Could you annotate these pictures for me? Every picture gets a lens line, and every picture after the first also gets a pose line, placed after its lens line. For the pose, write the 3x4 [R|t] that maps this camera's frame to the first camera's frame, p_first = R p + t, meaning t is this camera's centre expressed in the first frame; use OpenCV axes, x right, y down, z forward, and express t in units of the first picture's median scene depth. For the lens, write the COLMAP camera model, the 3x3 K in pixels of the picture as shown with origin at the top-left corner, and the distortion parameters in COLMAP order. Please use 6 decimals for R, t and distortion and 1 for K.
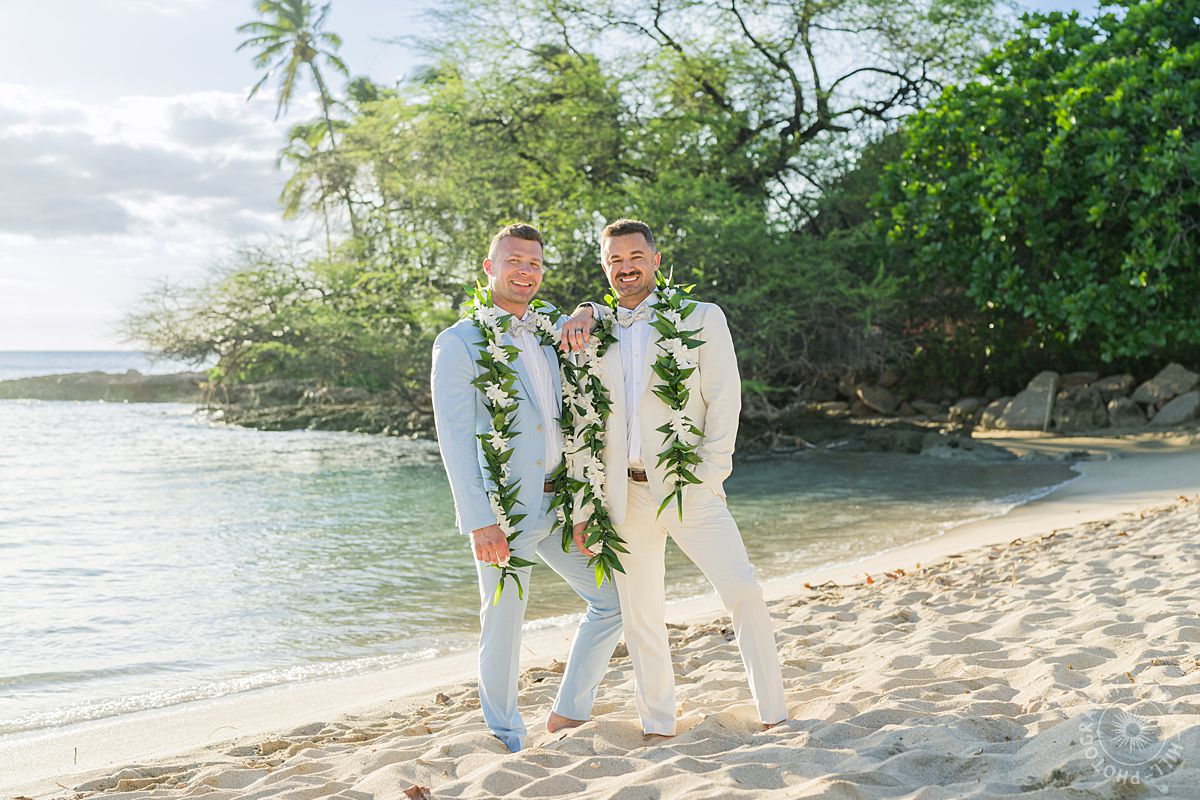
lens RADIAL K [[1983.4, 0, 629.0], [0, 1983.4, 405.4], [0, 0, 1]] dist [0.016113, 0.087032]
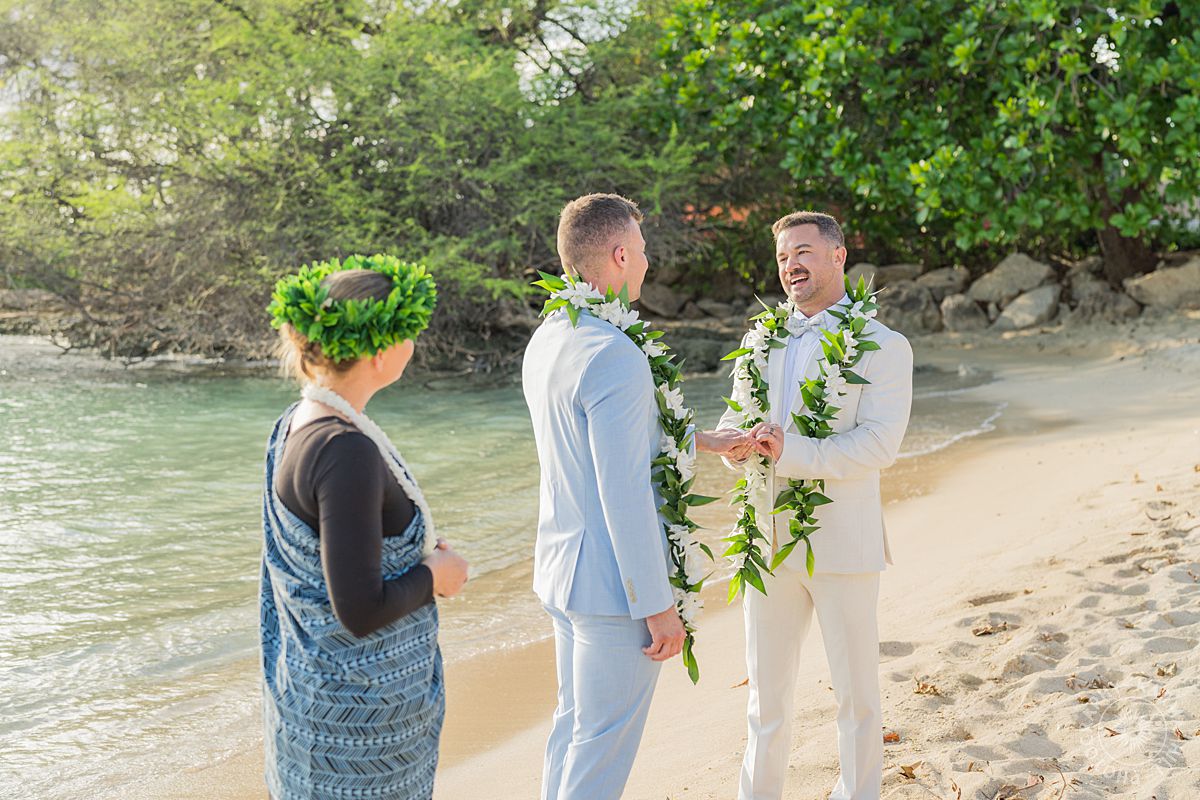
lens RADIAL K [[1995.8, 0, 611.8], [0, 1995.8, 382.9], [0, 0, 1]] dist [-0.006117, -0.080637]
pose [[0.993300, -0.017751, 0.114192, 0.010216], [0.012976, 0.999015, 0.042426, -0.004203], [-0.114833, -0.040660, 0.992552, 0.186465]]
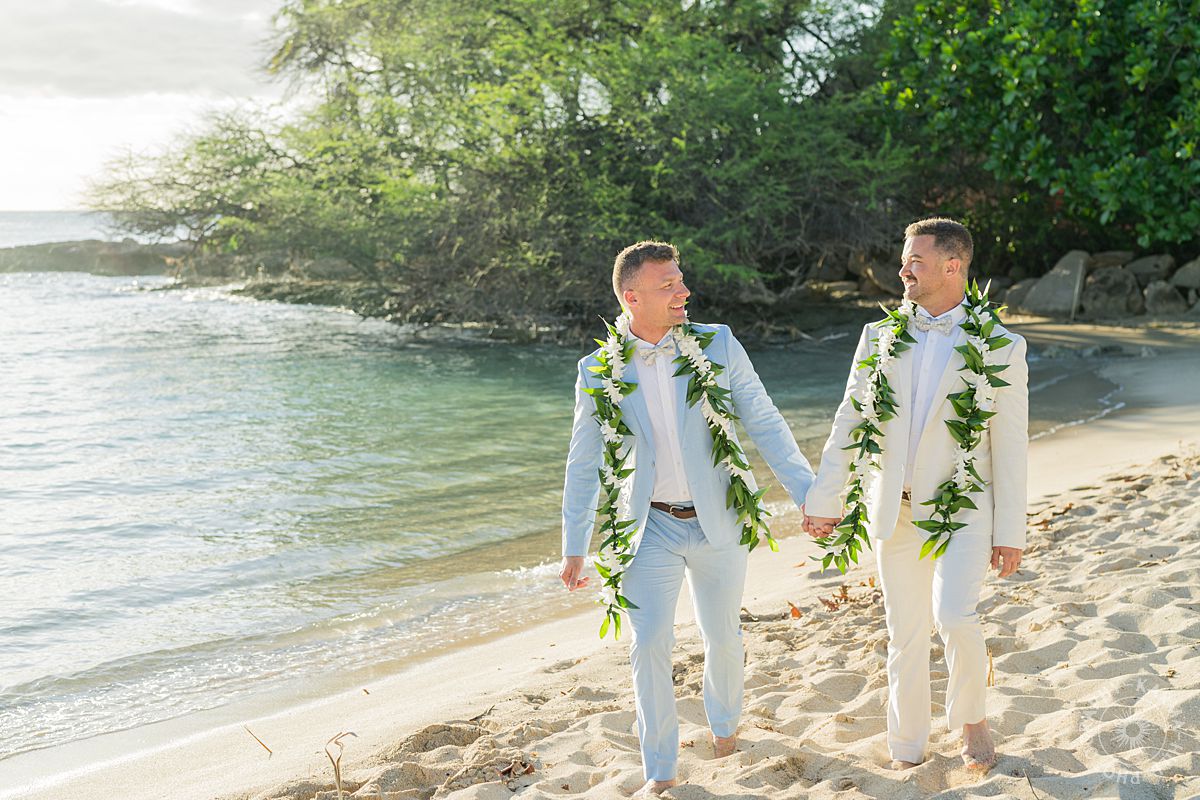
lens RADIAL K [[1951.9, 0, 579.1], [0, 1951.9, 397.0], [0, 0, 1]] dist [0.013406, -0.109555]
pose [[0.999128, 0.004708, -0.041488, 0.022140], [-0.001915, 0.997743, 0.067125, -0.010146], [0.041711, -0.066987, 0.996882, 0.102274]]
